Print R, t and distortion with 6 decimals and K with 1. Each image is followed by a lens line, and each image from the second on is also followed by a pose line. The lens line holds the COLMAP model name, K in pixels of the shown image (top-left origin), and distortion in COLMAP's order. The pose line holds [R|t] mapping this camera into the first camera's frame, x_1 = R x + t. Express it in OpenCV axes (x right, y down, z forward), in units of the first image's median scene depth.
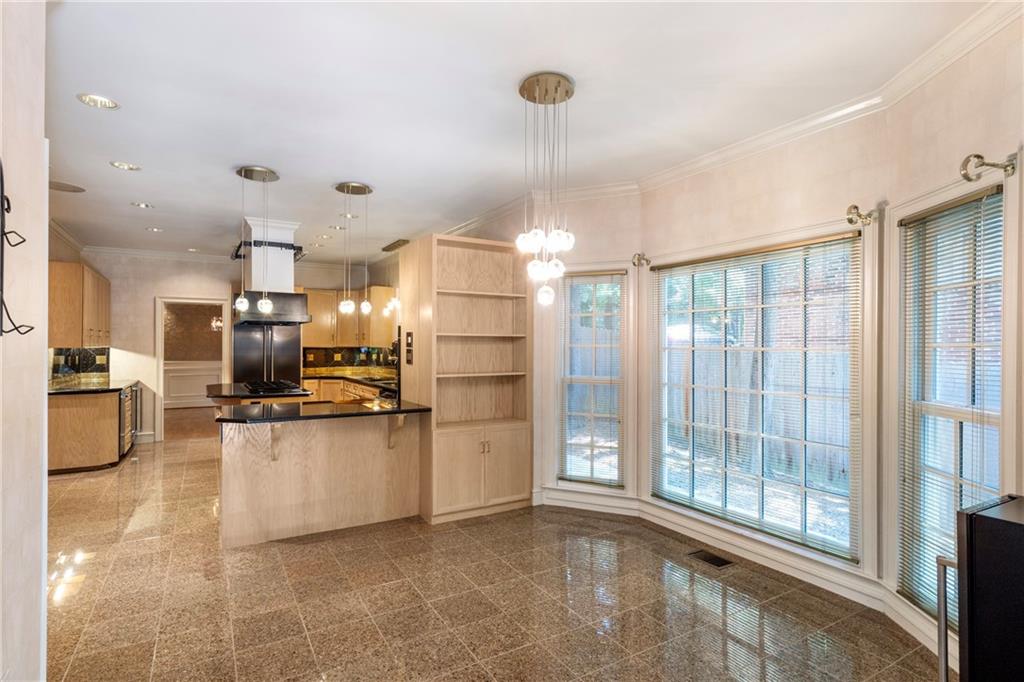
lens RADIAL K [[544.9, 0, 530.8], [0, 544.9, 346.9], [0, 0, 1]] dist [-0.003718, 0.004272]
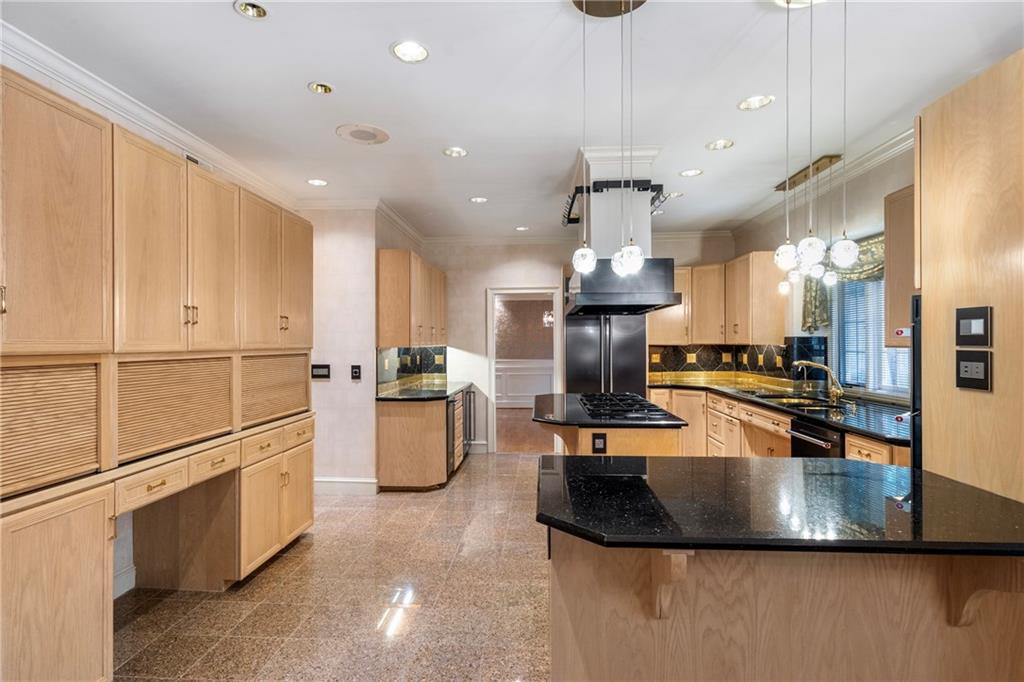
lens RADIAL K [[498.2, 0, 507.0], [0, 498.2, 343.3], [0, 0, 1]] dist [-0.015860, -0.000820]
pose [[0.819129, -0.006361, -0.573574, -0.204950], [0.006946, 0.999975, -0.001169, -0.002362], [0.573567, -0.003027, 0.819153, 0.365923]]
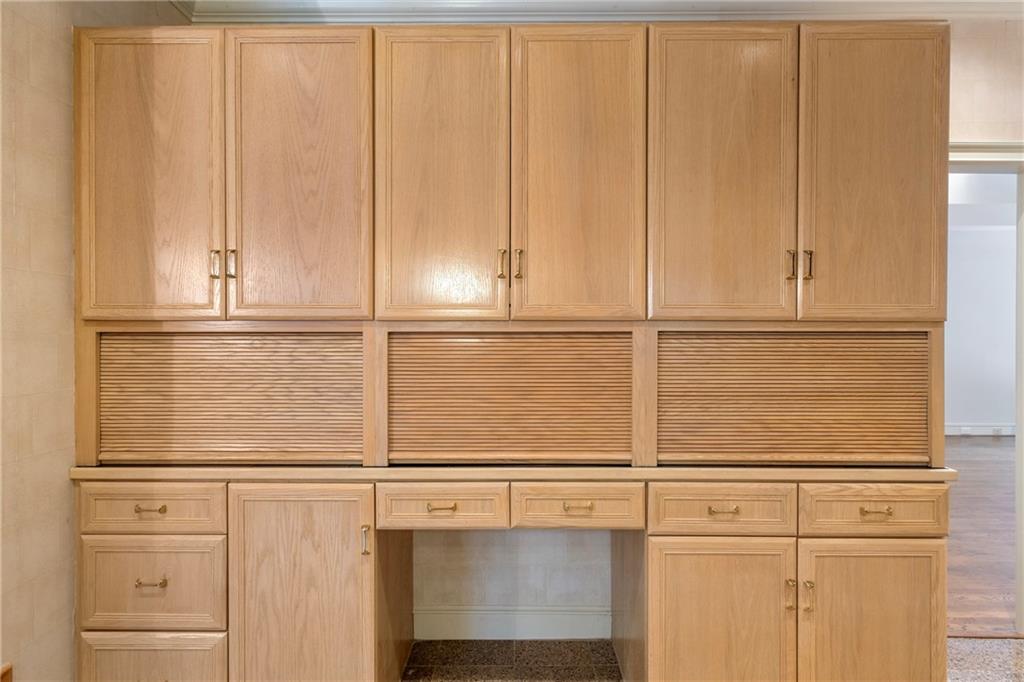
lens RADIAL K [[544.9, 0, 523.9], [0, 544.9, 314.6], [0, 0, 1]] dist [-0.003718, 0.004272]
pose [[-0.522651, 0.005473, -0.852529, -0.350147], [-0.000628, 0.999977, 0.006804, -0.002960], [0.852547, 0.004091, -0.522635, 0.608307]]
